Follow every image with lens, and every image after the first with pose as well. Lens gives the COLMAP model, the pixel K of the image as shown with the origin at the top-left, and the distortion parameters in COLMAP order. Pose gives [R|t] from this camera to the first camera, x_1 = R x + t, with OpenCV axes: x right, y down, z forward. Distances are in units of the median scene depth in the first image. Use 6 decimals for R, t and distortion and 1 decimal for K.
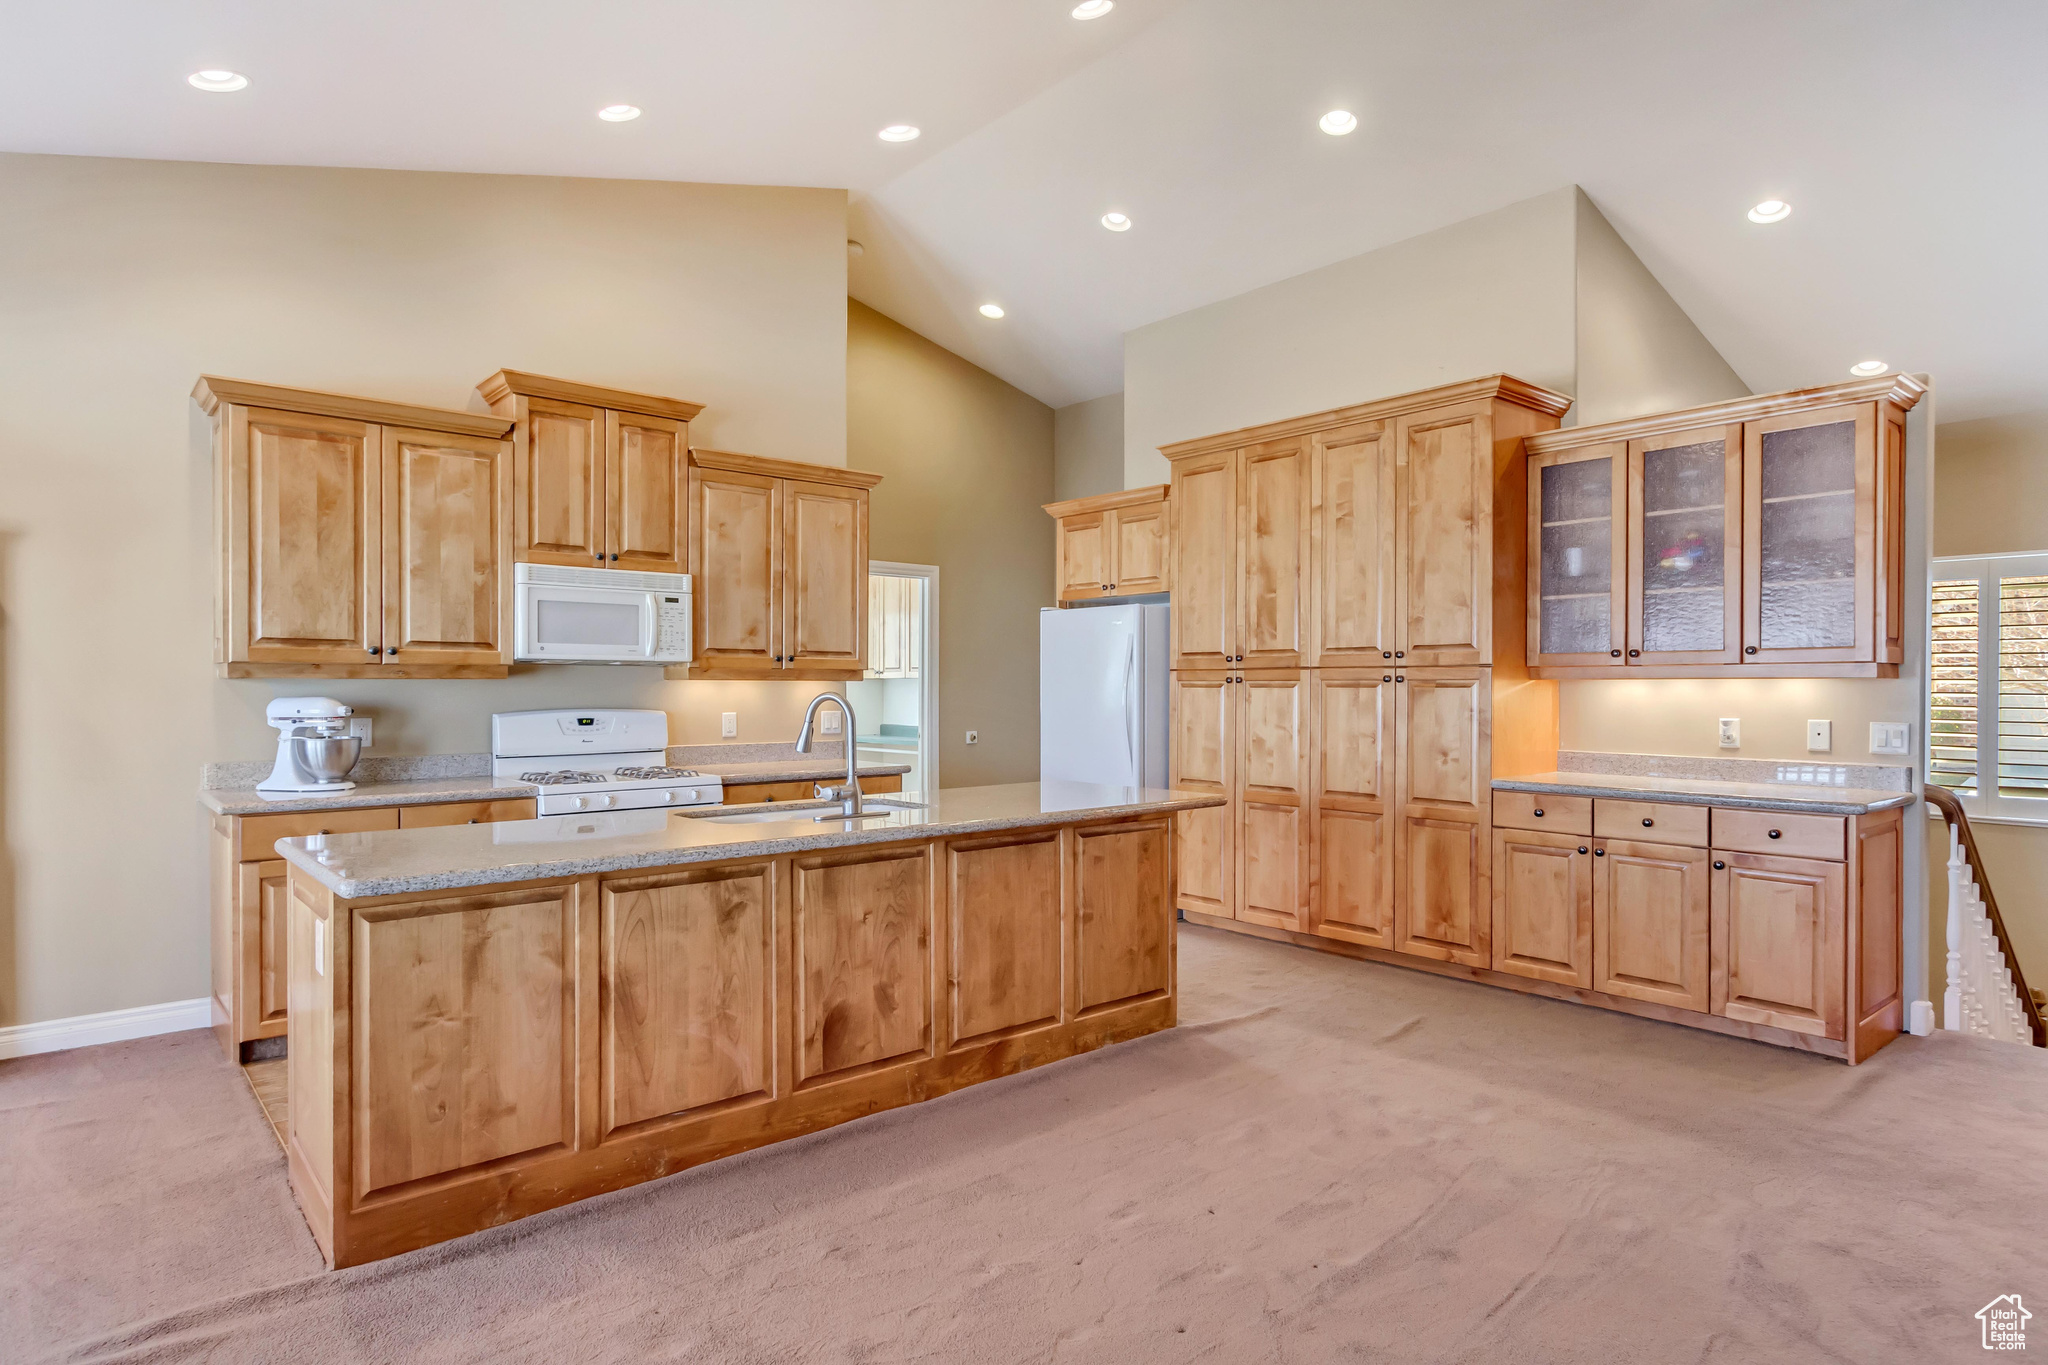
lens RADIAL K [[1129.9, 0, 1021.6], [0, 1129.9, 683.4], [0, 0, 1]] dist [0.012153, -0.003209]
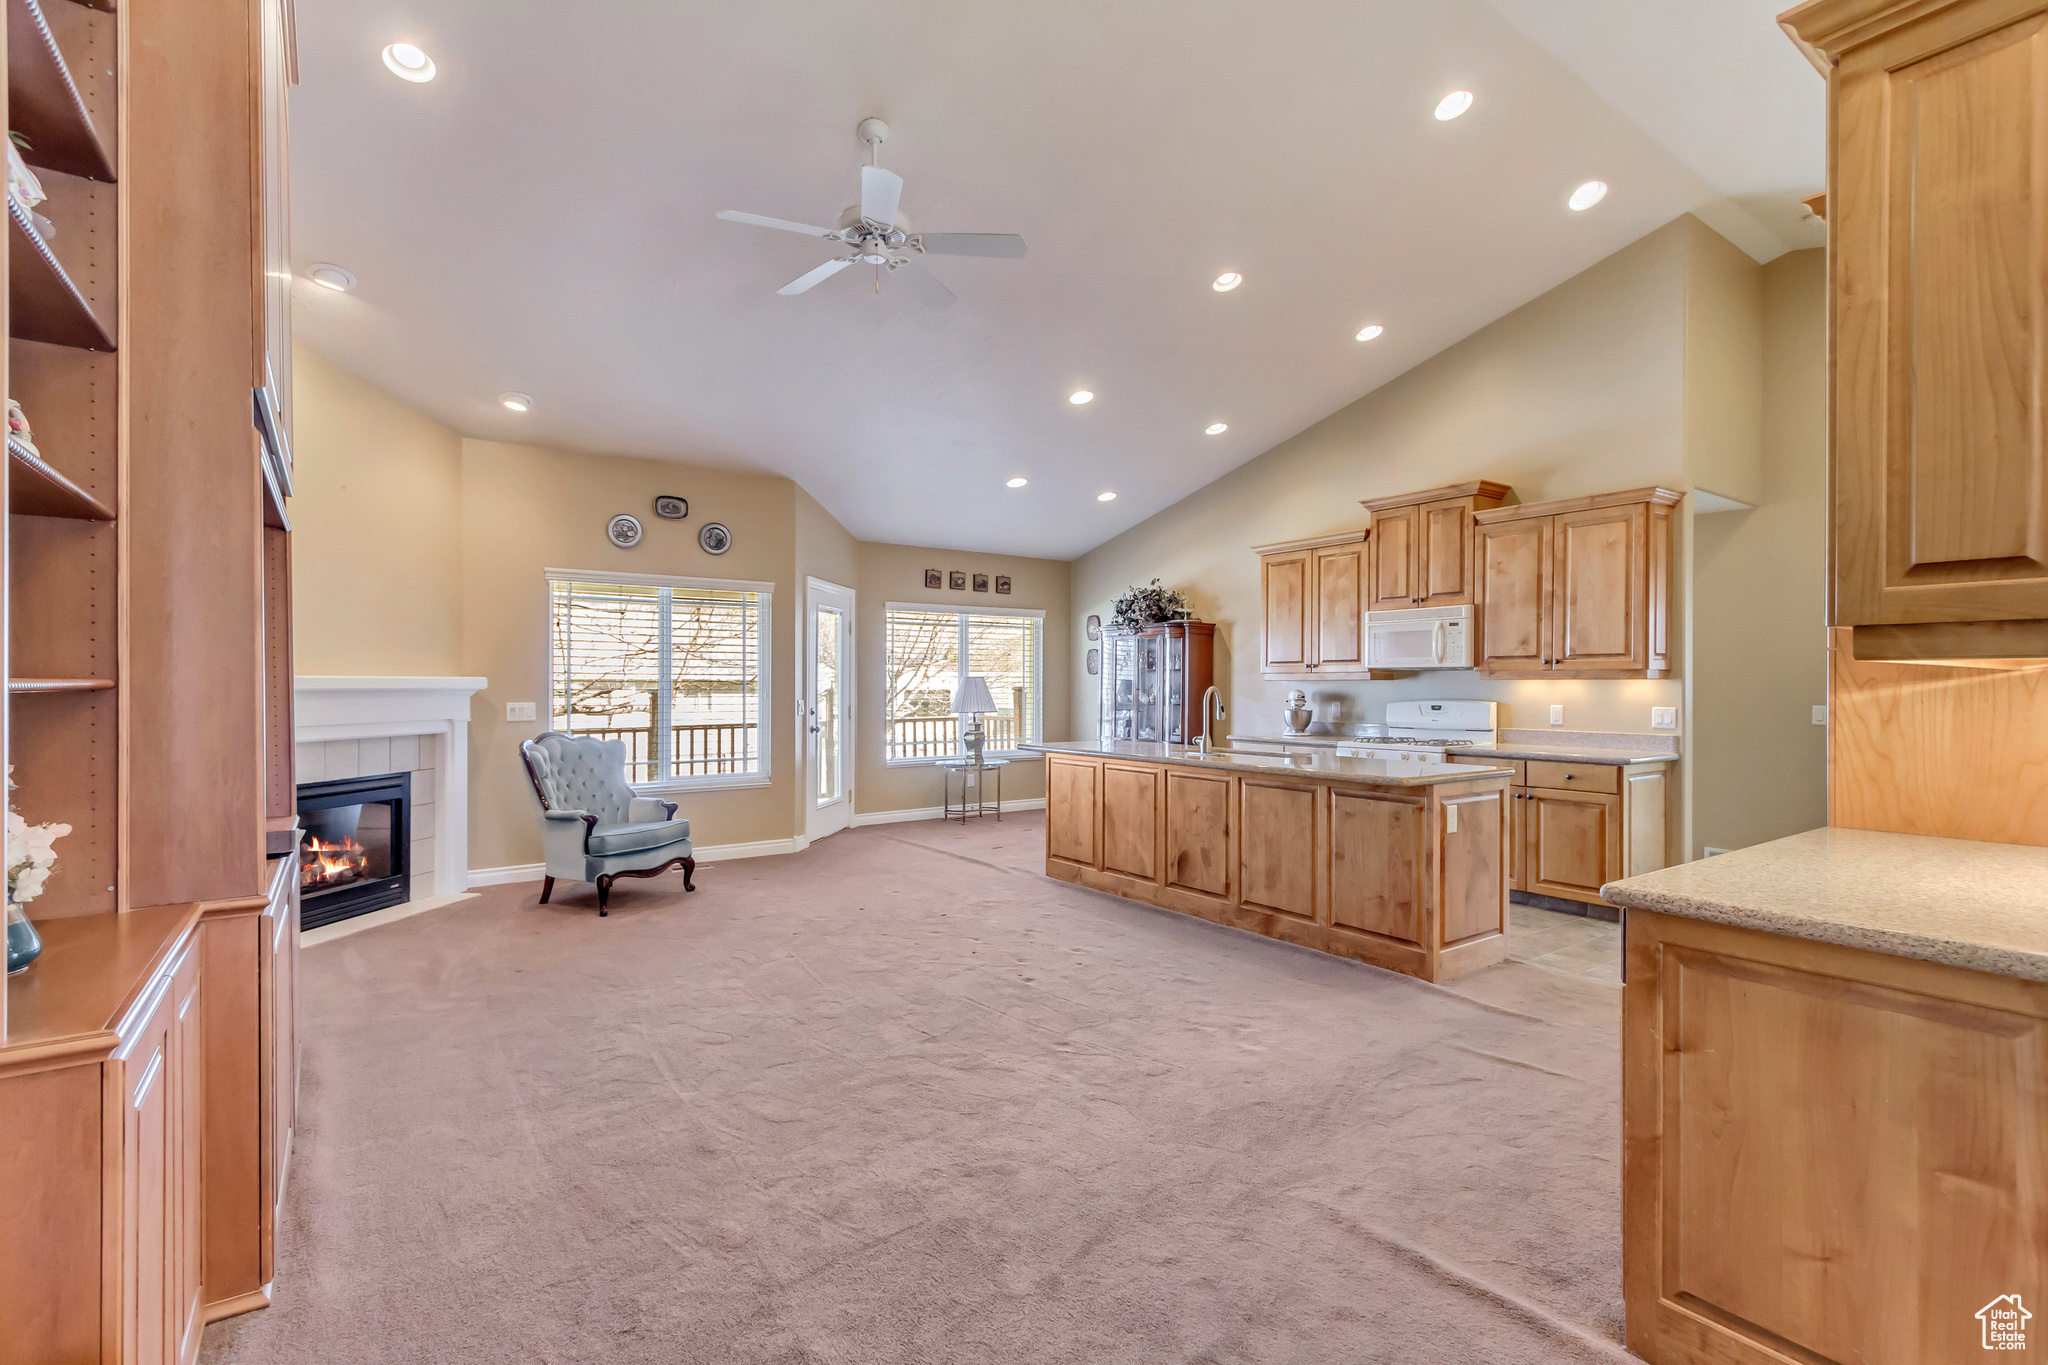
lens RADIAL K [[946.0, 0, 1033.6], [0, 946.0, 686.9], [0, 0, 1]] dist [0.006410, -0.001378]
pose [[-0.077298, 0.000254, -0.997008, 1.057596], [0.000095, 1.000000, 0.000247, 0.006004], [0.997008, -0.000075, -0.077298, 0.640086]]
